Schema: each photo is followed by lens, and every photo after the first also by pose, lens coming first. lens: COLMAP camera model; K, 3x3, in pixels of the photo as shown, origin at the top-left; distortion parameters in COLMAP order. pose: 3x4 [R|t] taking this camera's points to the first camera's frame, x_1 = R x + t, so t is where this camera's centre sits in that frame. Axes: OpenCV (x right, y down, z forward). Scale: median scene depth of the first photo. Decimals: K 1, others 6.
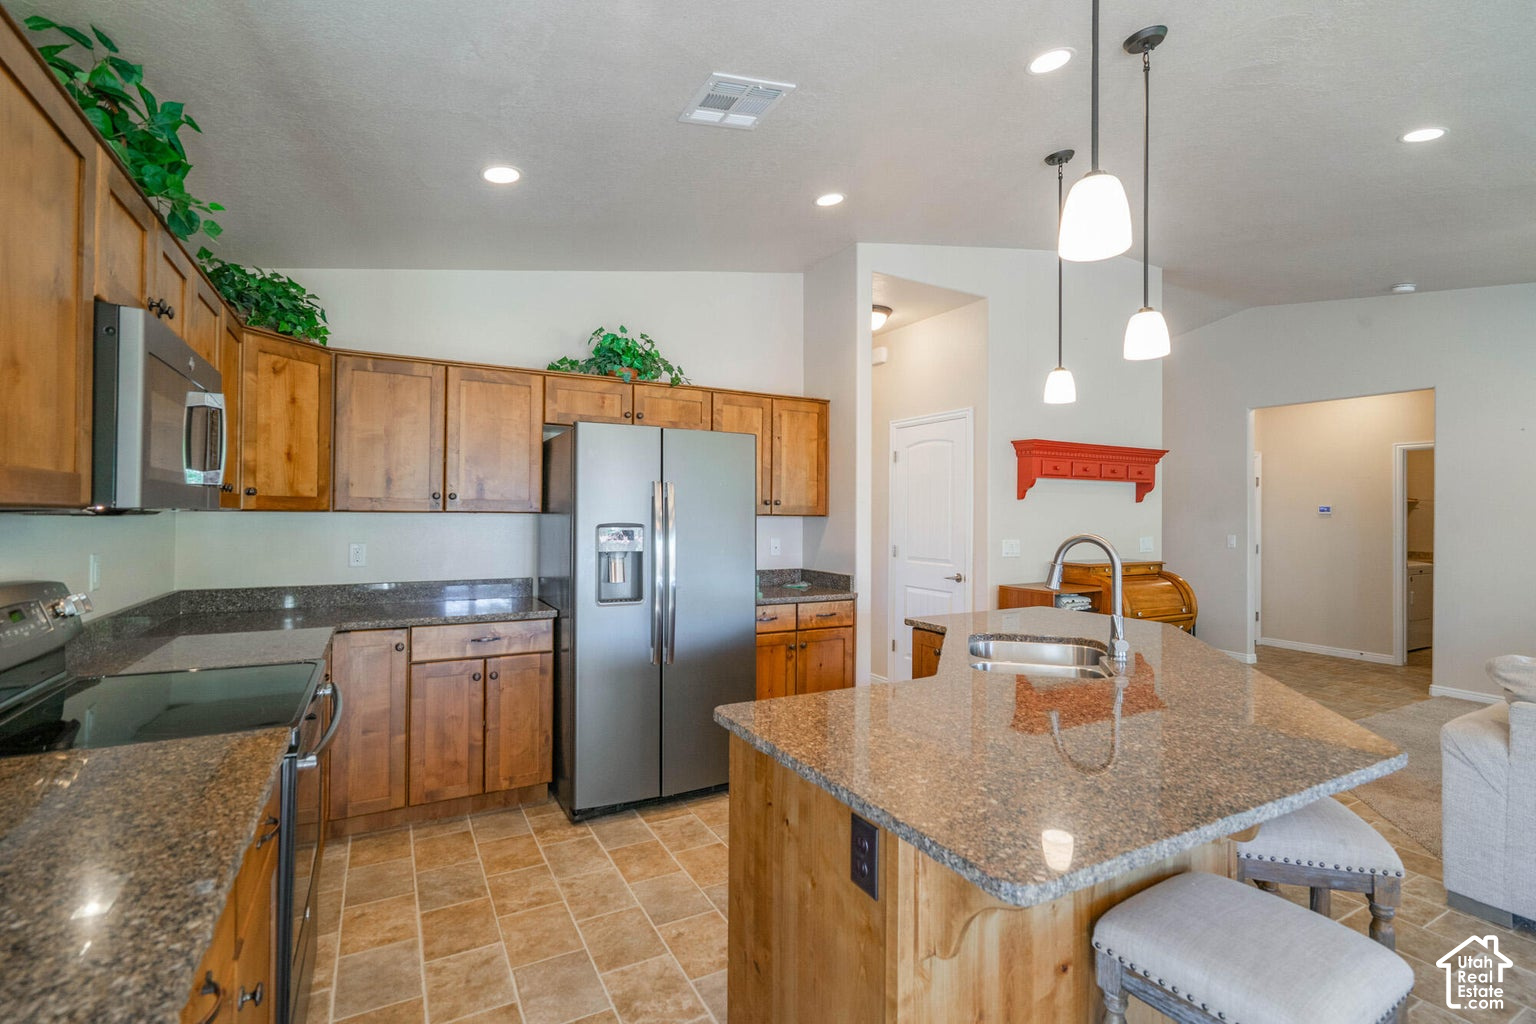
lens RADIAL K [[705.9, 0, 771.2], [0, 705.9, 512.1], [0, 0, 1]] dist [-0.011850, -0.000563]
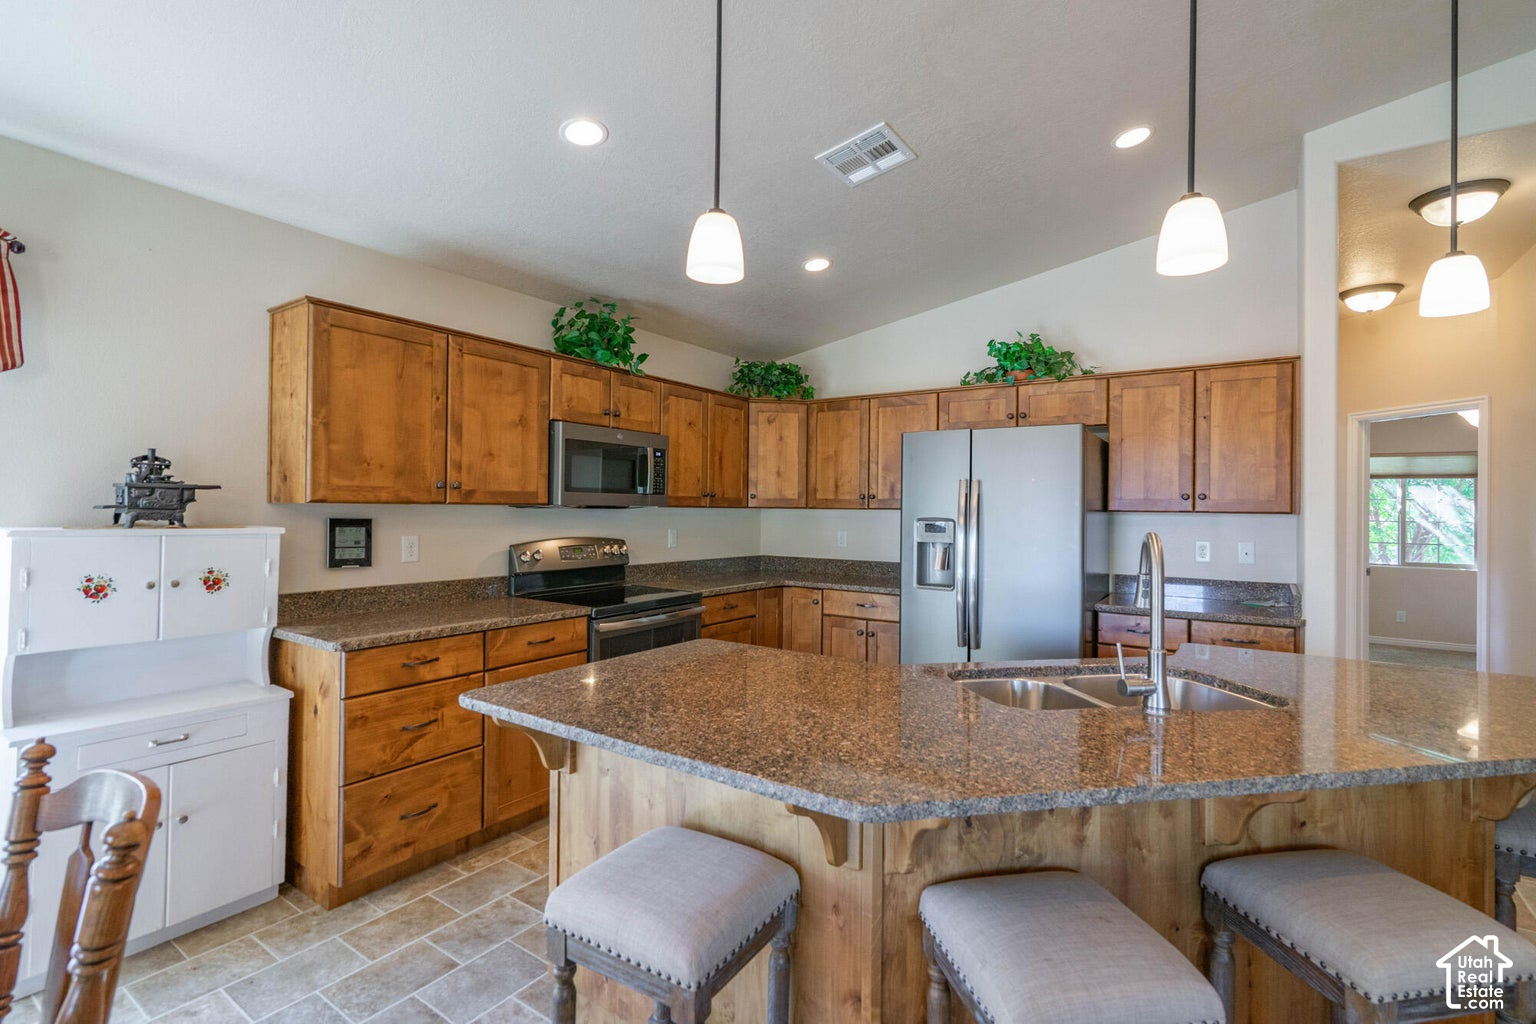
lens RADIAL K [[705.9, 0, 770.7], [0, 705.9, 510.7], [0, 0, 1]] dist [-0.011850, -0.000563]
pose [[0.454432, -0.002193, -0.890779, 0.655587], [-0.002126, 0.999991, -0.003547, 0.008933], [0.890779, 0.003506, 0.454424, 0.233583]]
